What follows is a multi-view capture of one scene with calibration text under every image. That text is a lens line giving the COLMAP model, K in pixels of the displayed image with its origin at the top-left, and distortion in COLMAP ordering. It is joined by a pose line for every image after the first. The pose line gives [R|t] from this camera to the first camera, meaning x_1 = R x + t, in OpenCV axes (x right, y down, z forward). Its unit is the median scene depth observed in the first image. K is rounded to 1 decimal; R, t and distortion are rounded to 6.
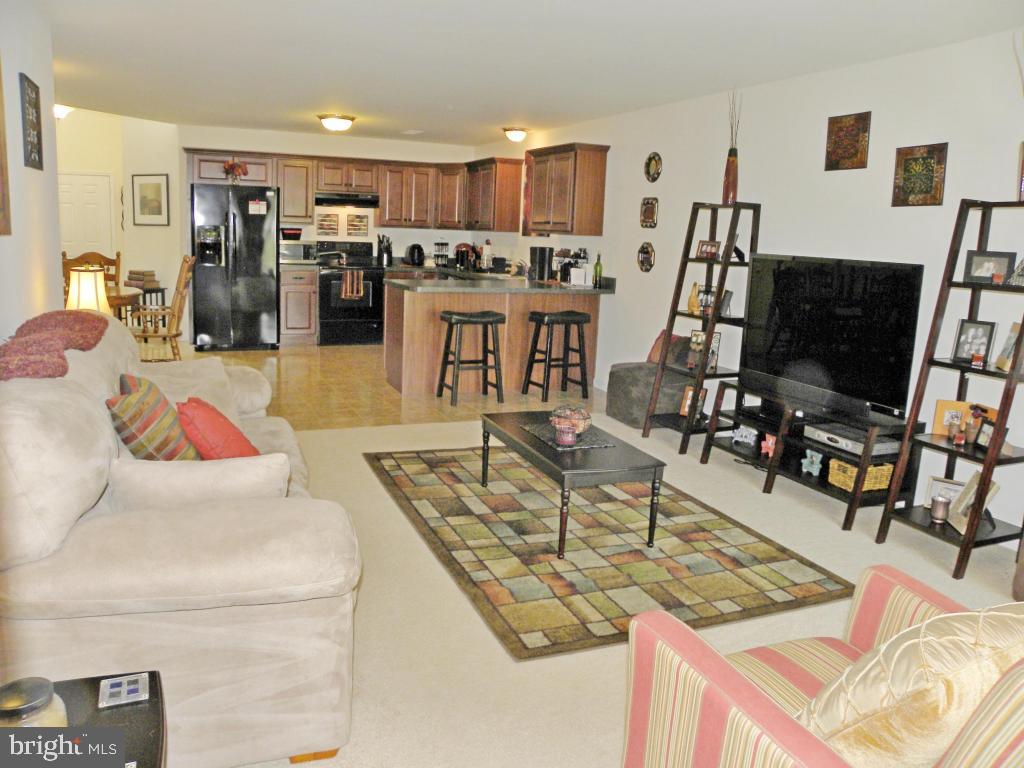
lens RADIAL K [[790.7, 0, 509.8], [0, 790.7, 375.6], [0, 0, 1]] dist [-0.105034, 0.019296]
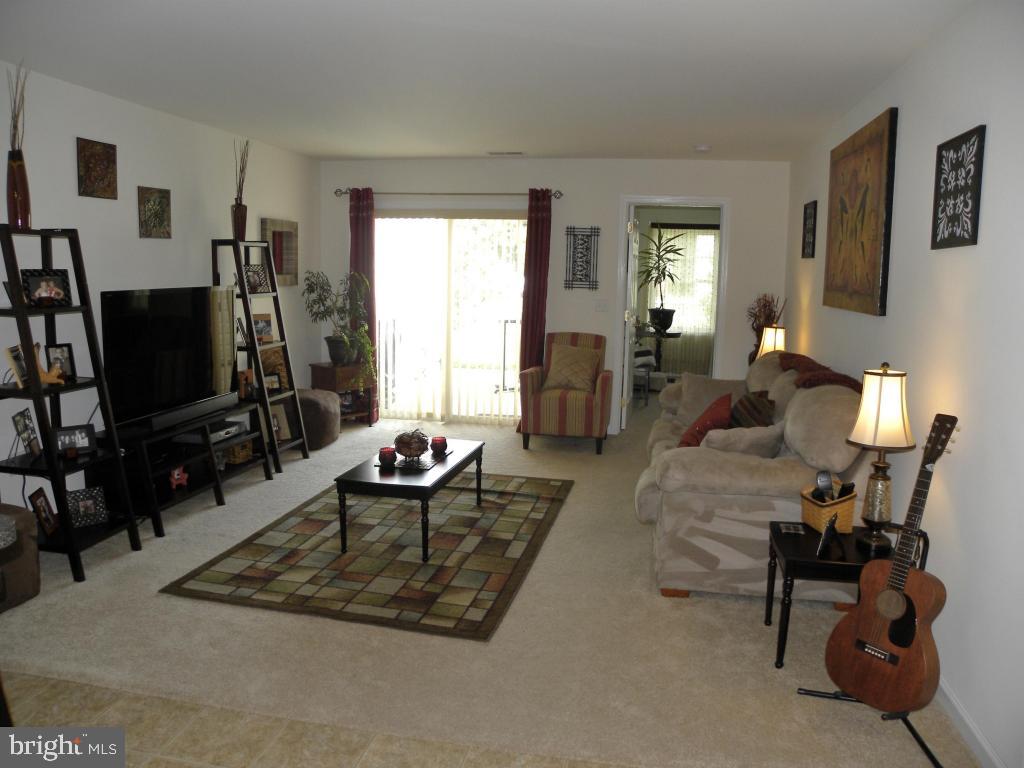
lens RADIAL K [[790.7, 0, 514.5], [0, 790.7, 385.7], [0, 0, 1]] dist [-0.105034, 0.019296]
pose [[-0.825029, -0.149145, 0.545053, -0.590897], [0.043683, 0.944822, 0.324658, -0.349856], [-0.563400, 0.291662, -0.772990, 1.593944]]
